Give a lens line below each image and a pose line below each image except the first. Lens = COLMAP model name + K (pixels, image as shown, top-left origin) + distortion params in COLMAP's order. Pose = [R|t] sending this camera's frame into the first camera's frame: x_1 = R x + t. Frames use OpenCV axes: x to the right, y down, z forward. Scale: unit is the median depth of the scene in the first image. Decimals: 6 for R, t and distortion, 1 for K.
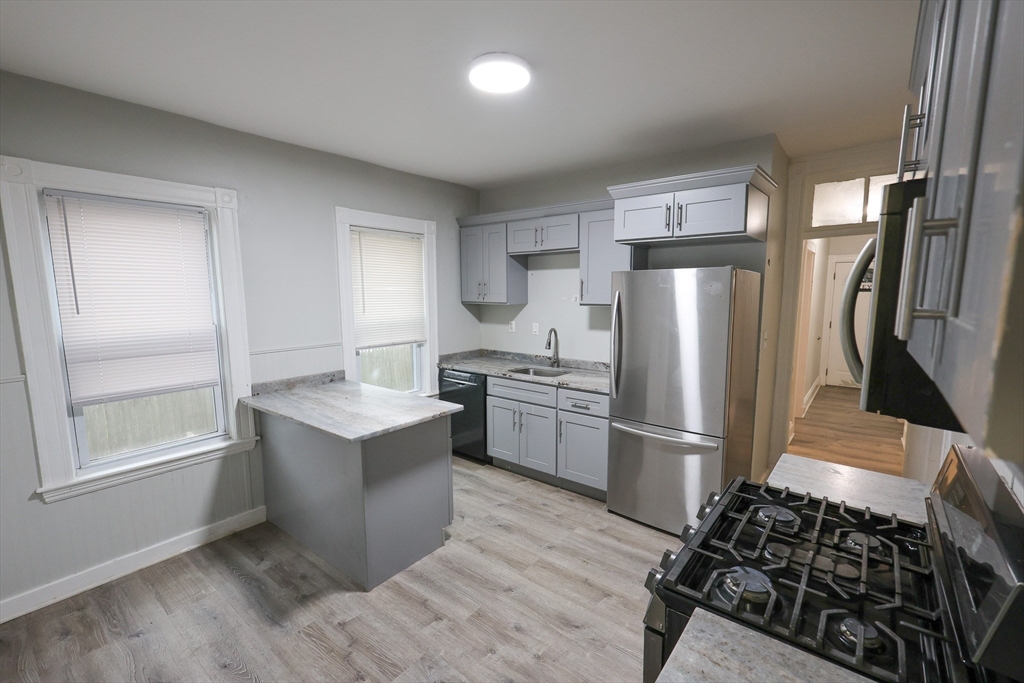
lens RADIAL K [[446.7, 0, 512.5], [0, 446.7, 346.3], [0, 0, 1]] dist [0.002368, 0.000195]
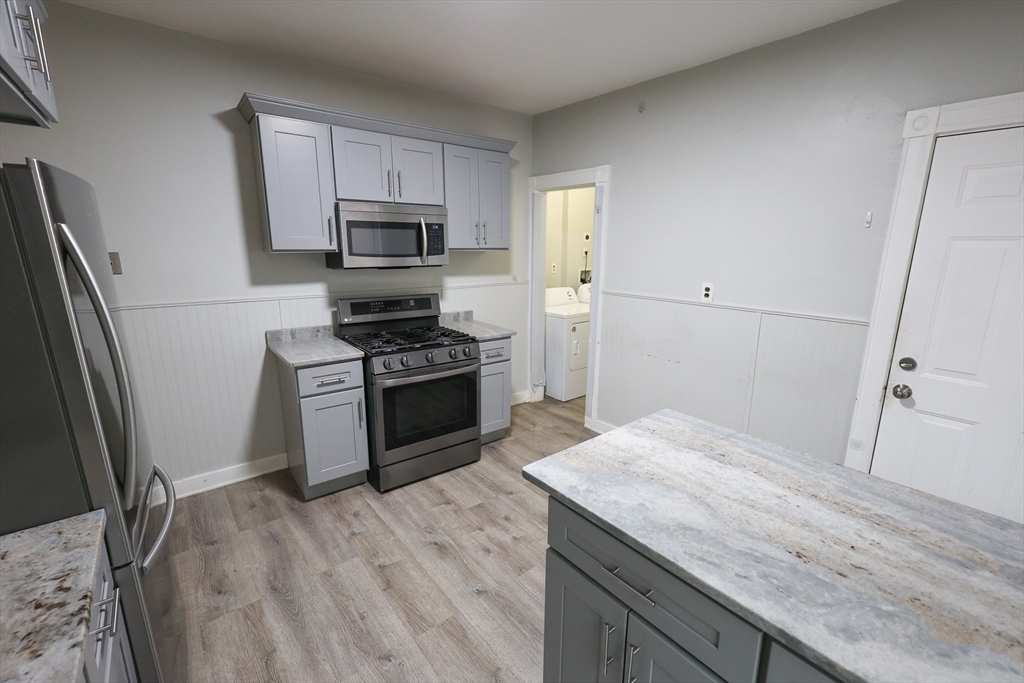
lens RADIAL K [[446.7, 0, 514.6], [0, 446.7, 343.1], [0, 0, 1]] dist [0.002368, 0.000195]
pose [[-0.975844, -0.048548, 0.213007, -0.240002], [0.028099, 0.939008, 0.342744, -0.195926], [-0.216656, 0.340450, -0.914961, 1.685720]]
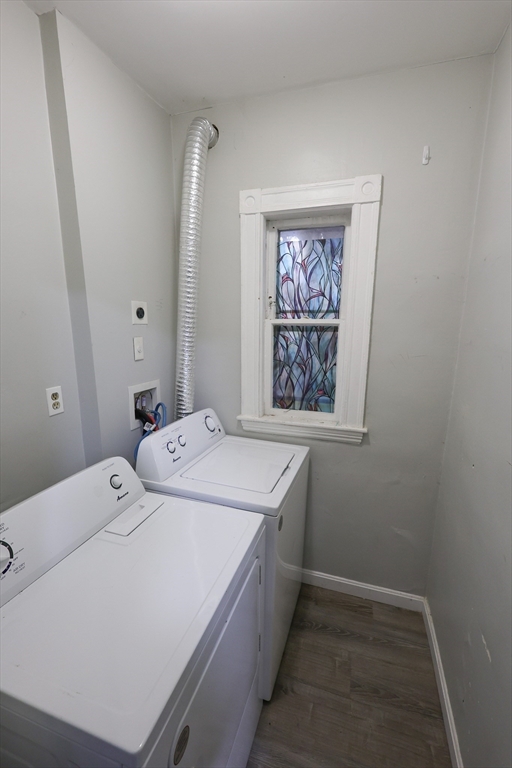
lens RADIAL K [[335.0, 0, 255.2], [0, 335.0, 385.4], [0, 0, 1]] dist [0.002368, 0.000195]
pose [[-0.934683, 0.065718, -0.349356, -0.166611], [-0.051712, 0.947172, 0.316528, -0.117427], [0.351702, 0.313920, -0.881907, 1.036854]]
